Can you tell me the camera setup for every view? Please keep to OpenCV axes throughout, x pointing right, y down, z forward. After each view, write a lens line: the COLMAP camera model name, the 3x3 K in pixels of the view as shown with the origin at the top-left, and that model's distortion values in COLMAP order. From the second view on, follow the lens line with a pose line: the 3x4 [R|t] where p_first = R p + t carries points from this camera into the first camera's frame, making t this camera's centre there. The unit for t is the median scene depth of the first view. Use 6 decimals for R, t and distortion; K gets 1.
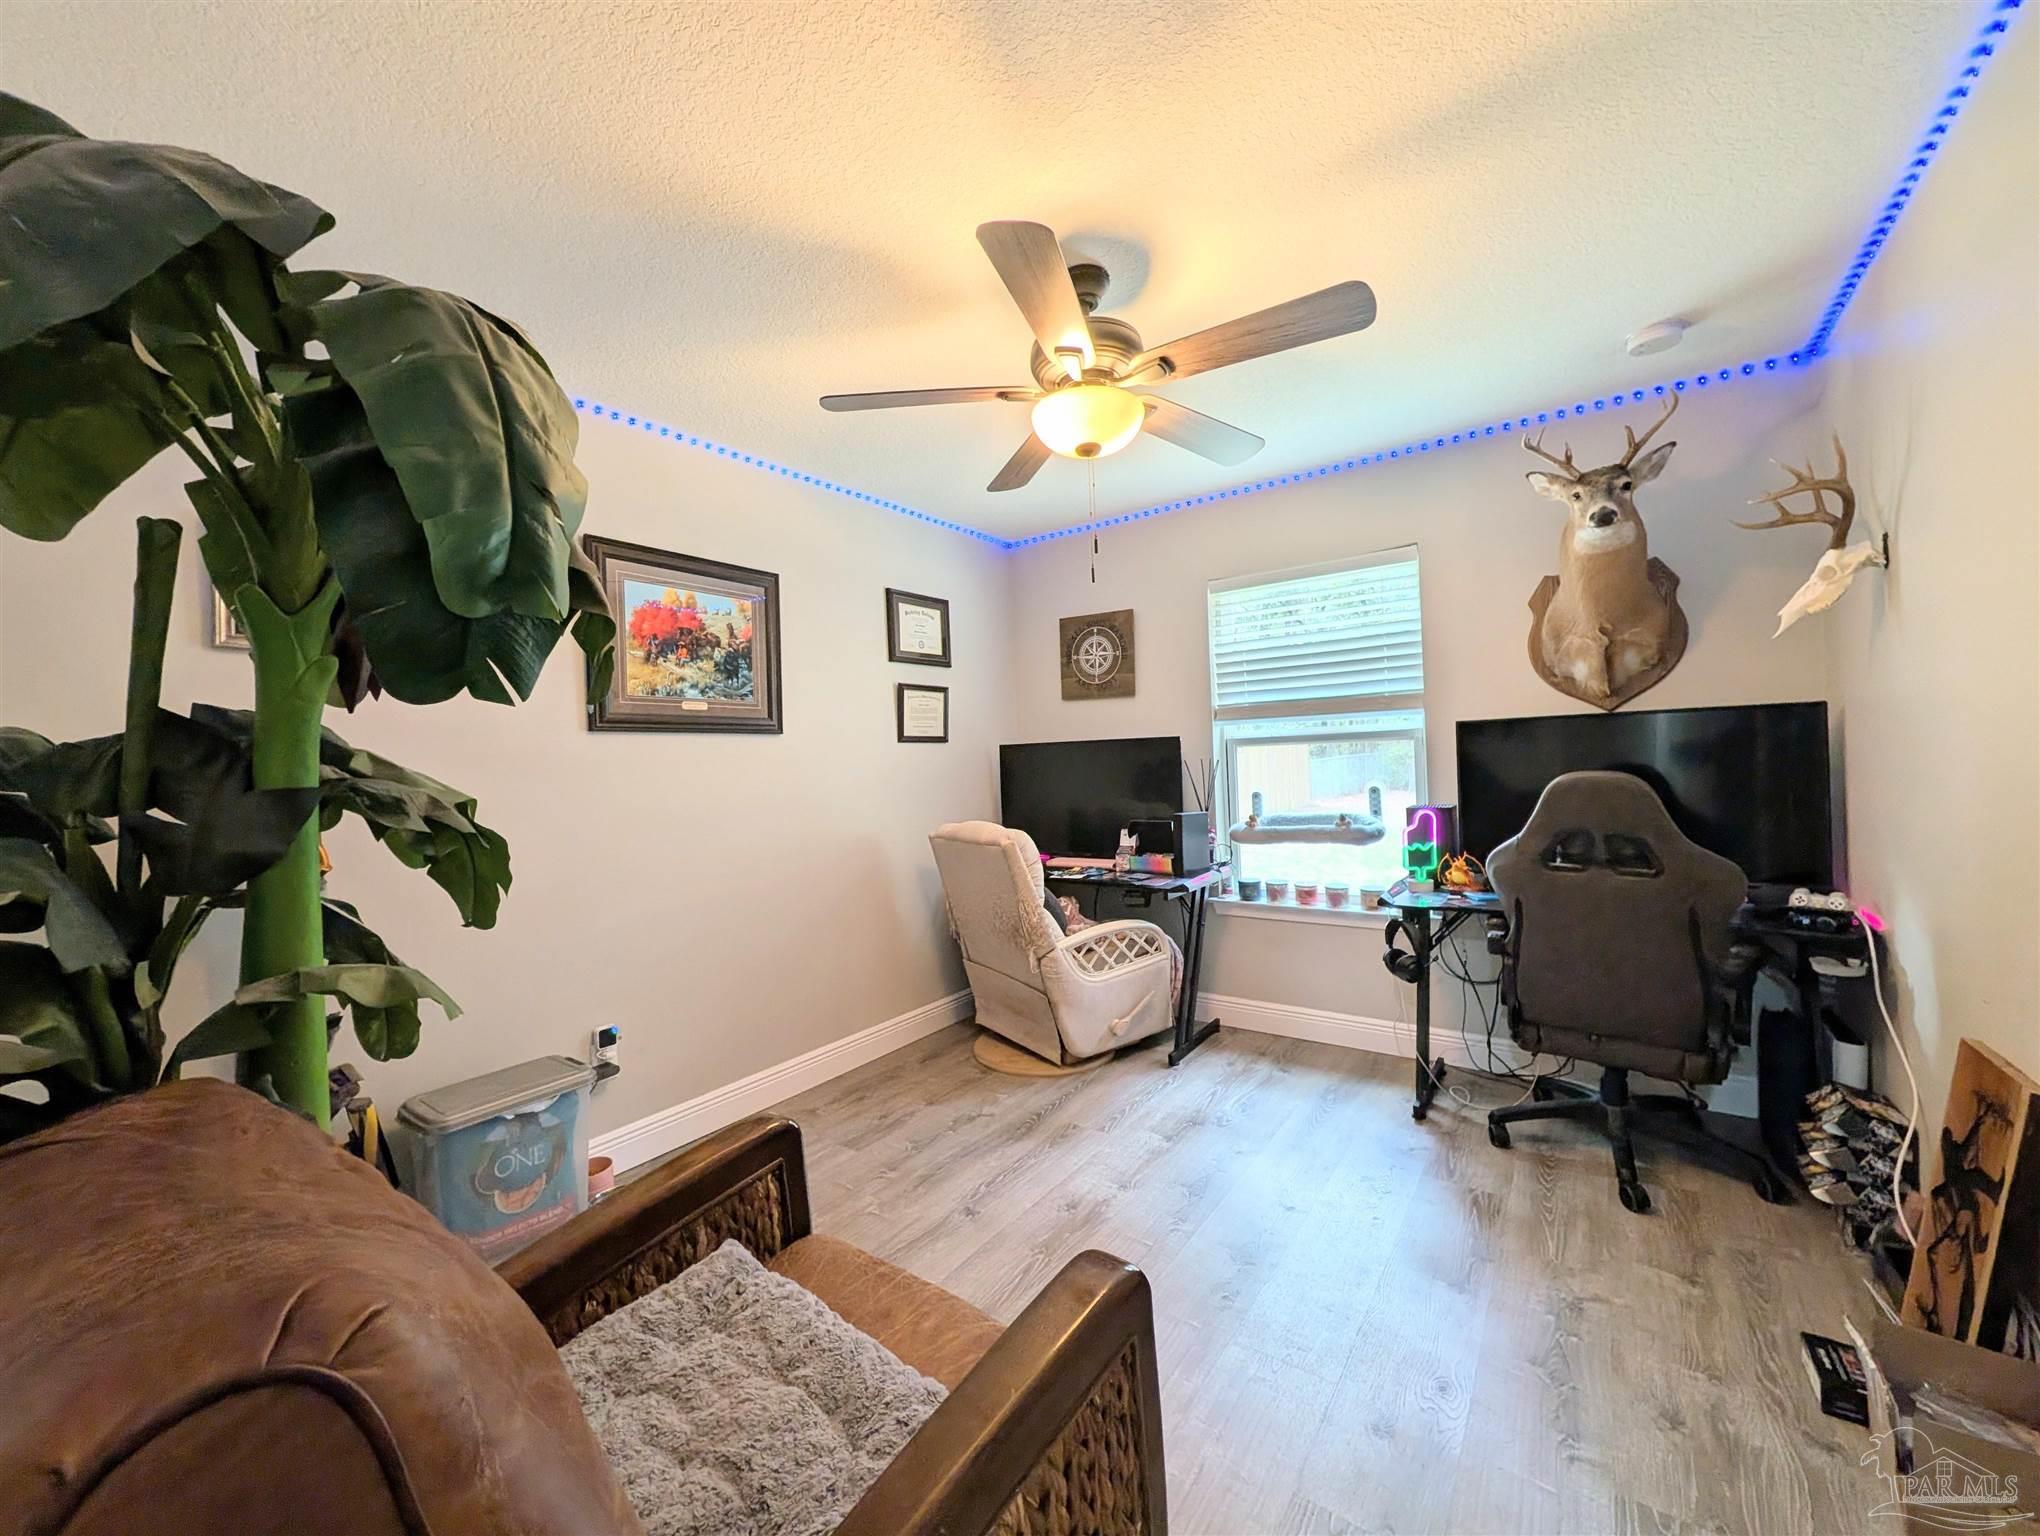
lens RADIAL K [[784.2, 0, 1017.5], [0, 784.2, 763.4], [0, 0, 1]] dist [0.001780, 0.000092]
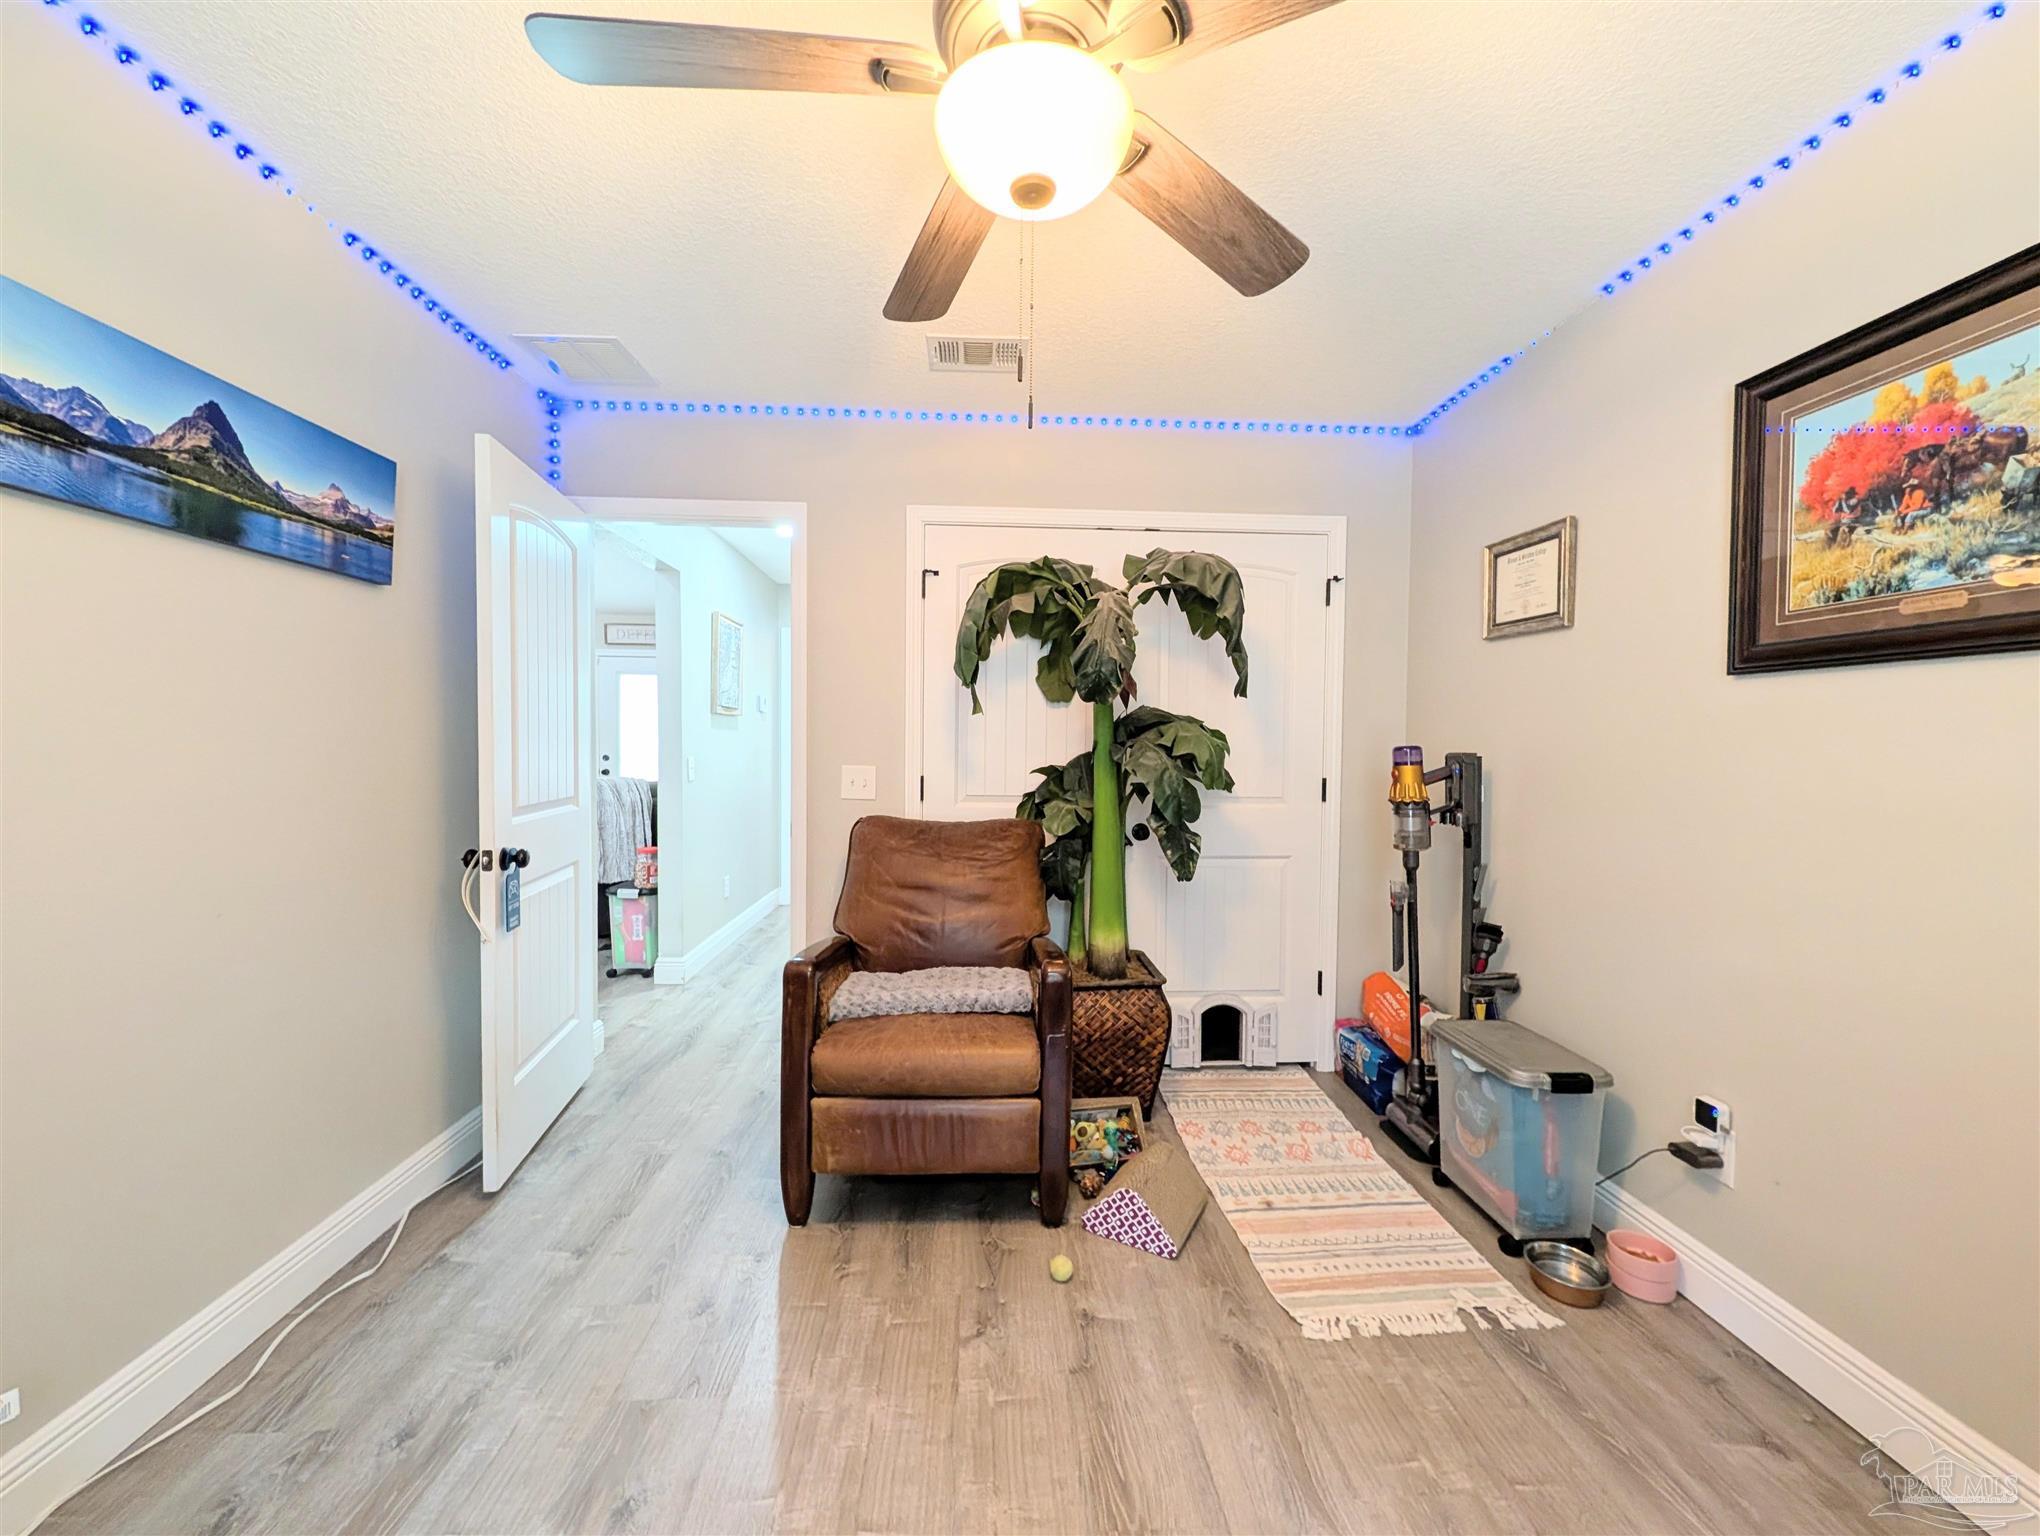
lens RADIAL K [[784.2, 0, 1024.7], [0, 784.2, 764.0], [0, 0, 1]] dist [0.001780, 0.000092]
pose [[-0.761510, 0.049991, -0.646222, 0.301822], [0.021317, 0.998413, 0.052116, -0.009692], [0.647803, 0.025911, -0.761367, 0.897458]]
